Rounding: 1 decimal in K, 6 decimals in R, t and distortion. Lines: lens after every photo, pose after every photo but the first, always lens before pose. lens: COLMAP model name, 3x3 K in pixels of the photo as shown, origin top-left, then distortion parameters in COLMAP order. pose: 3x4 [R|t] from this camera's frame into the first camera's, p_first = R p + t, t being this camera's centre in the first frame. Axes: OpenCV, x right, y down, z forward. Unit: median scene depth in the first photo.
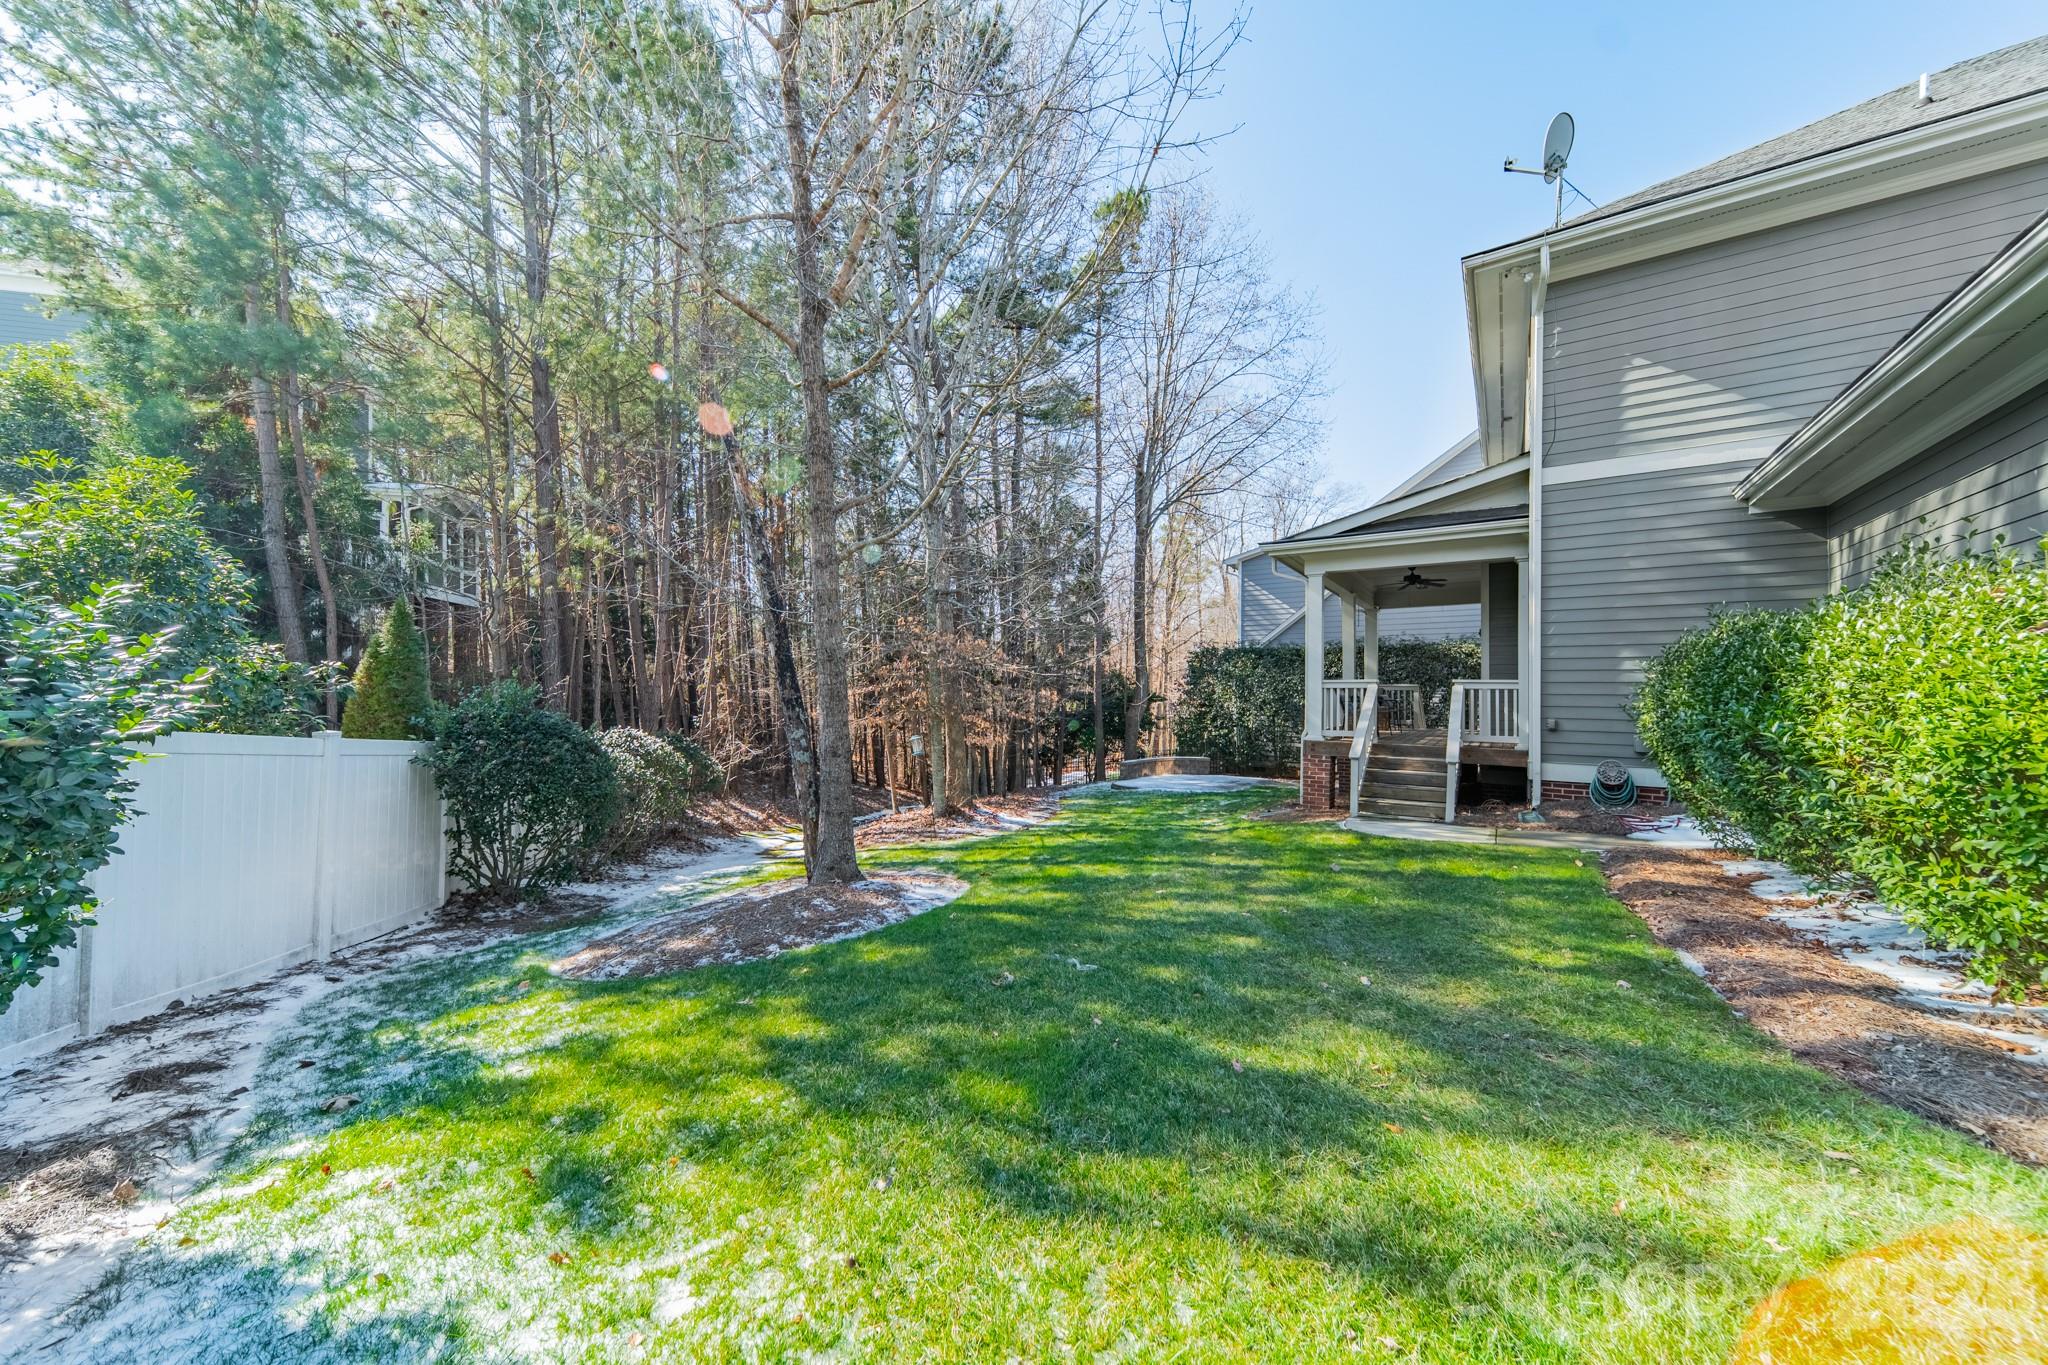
lens RADIAL K [[714.4, 0, 1016.7], [0, 714.4, 684.2], [0, 0, 1]] dist [0.000083, 0.000070]
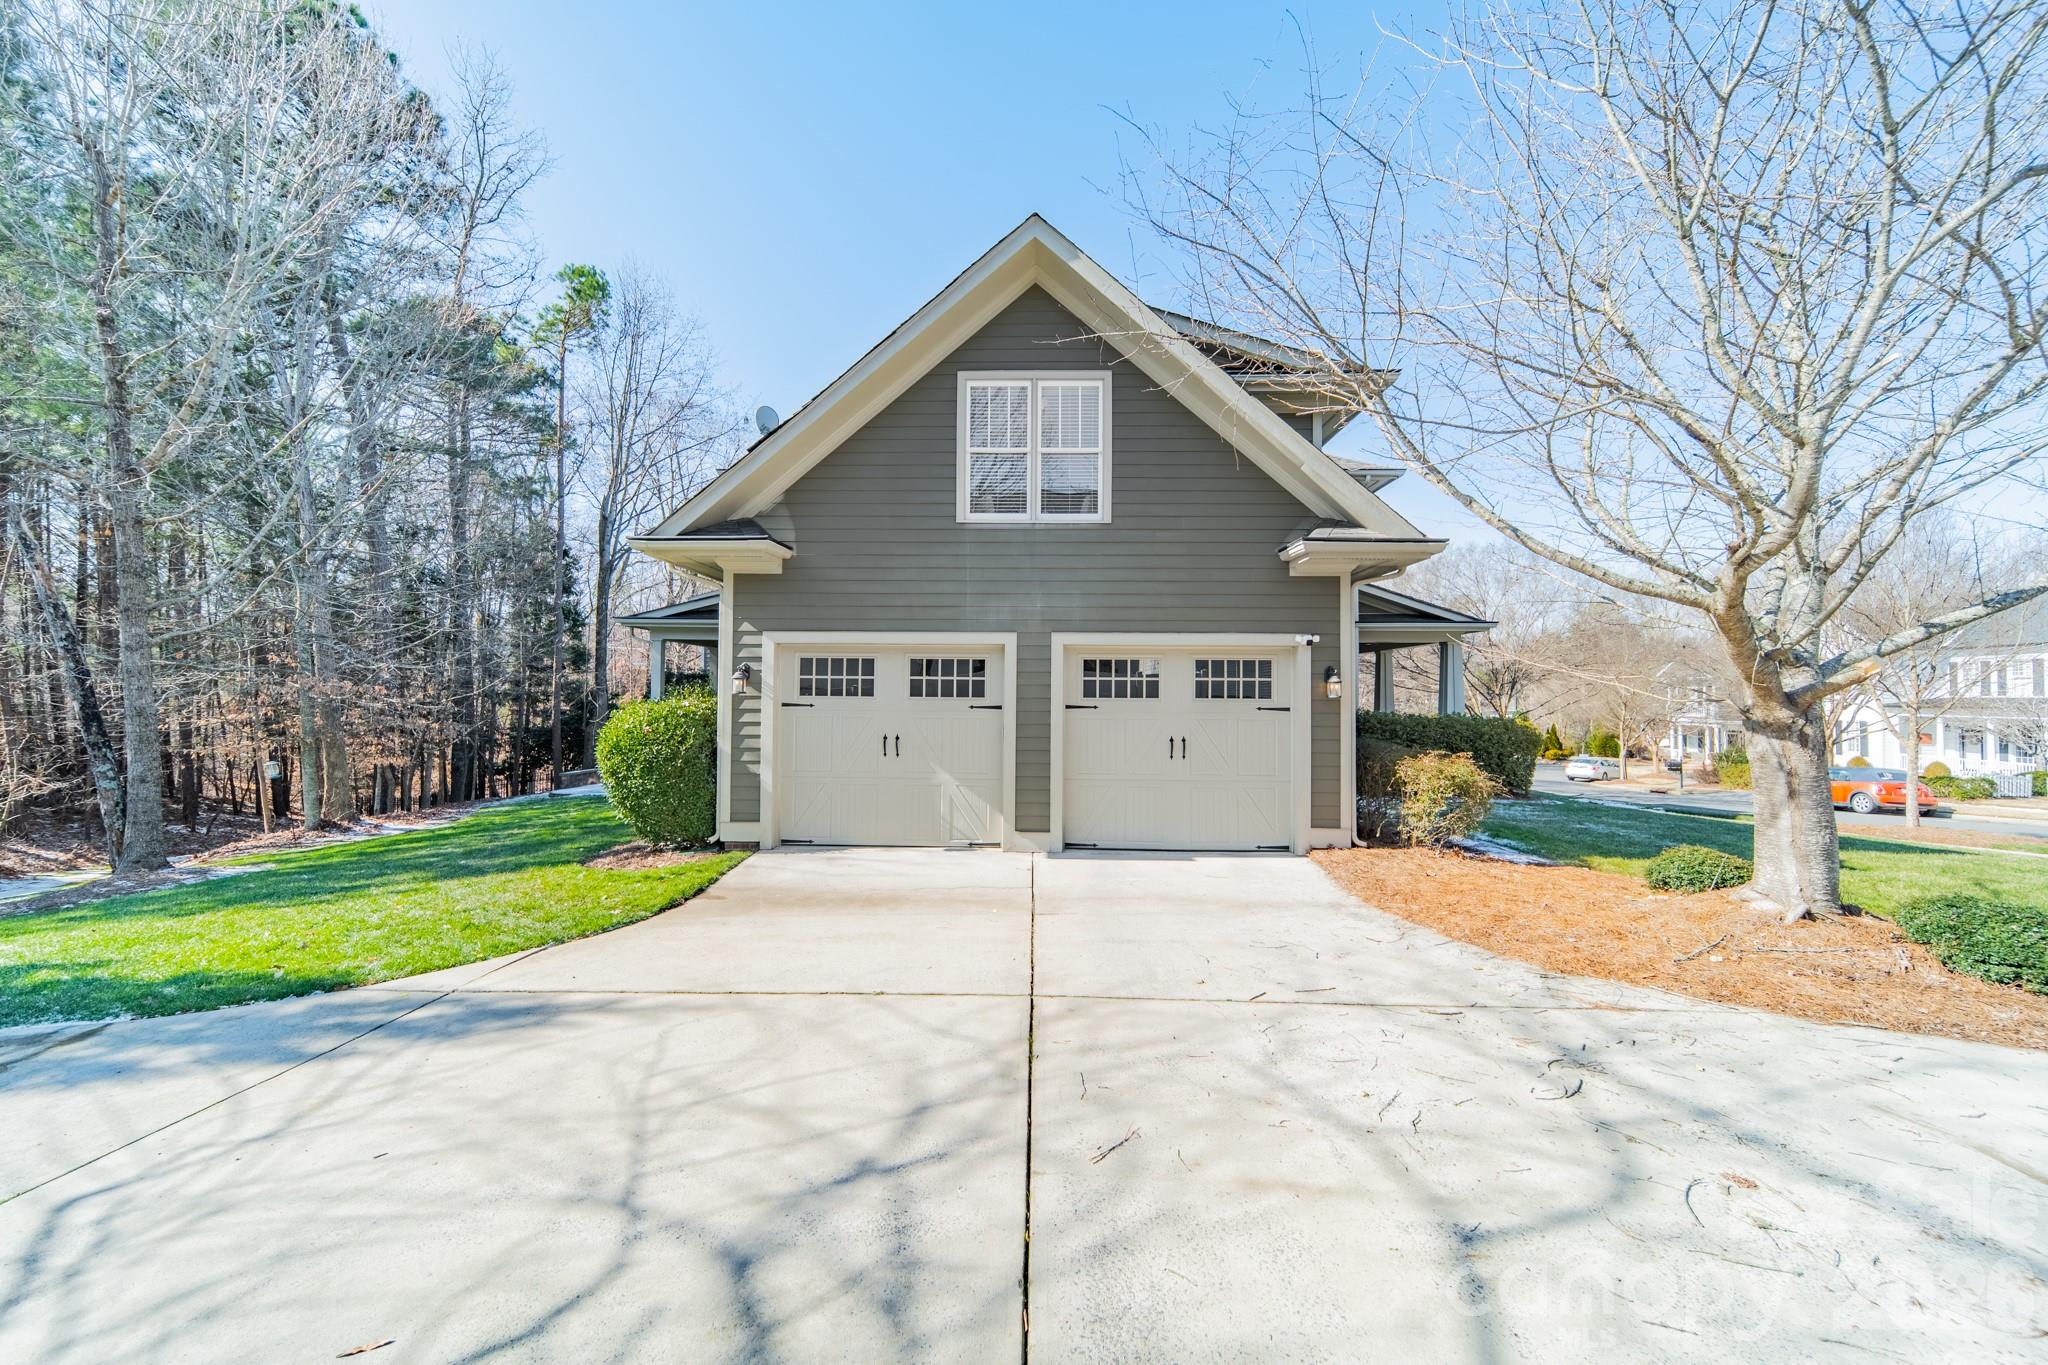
lens RADIAL K [[714.4, 0, 1036.0], [0, 714.4, 681.3], [0, 0, 1]] dist [0.000083, 0.000070]
pose [[0.831640, 0.012971, 0.555164, 0.165505], [-0.008470, 0.999907, -0.010673, -0.038423], [-0.555251, 0.004174, 0.831672, -0.449453]]
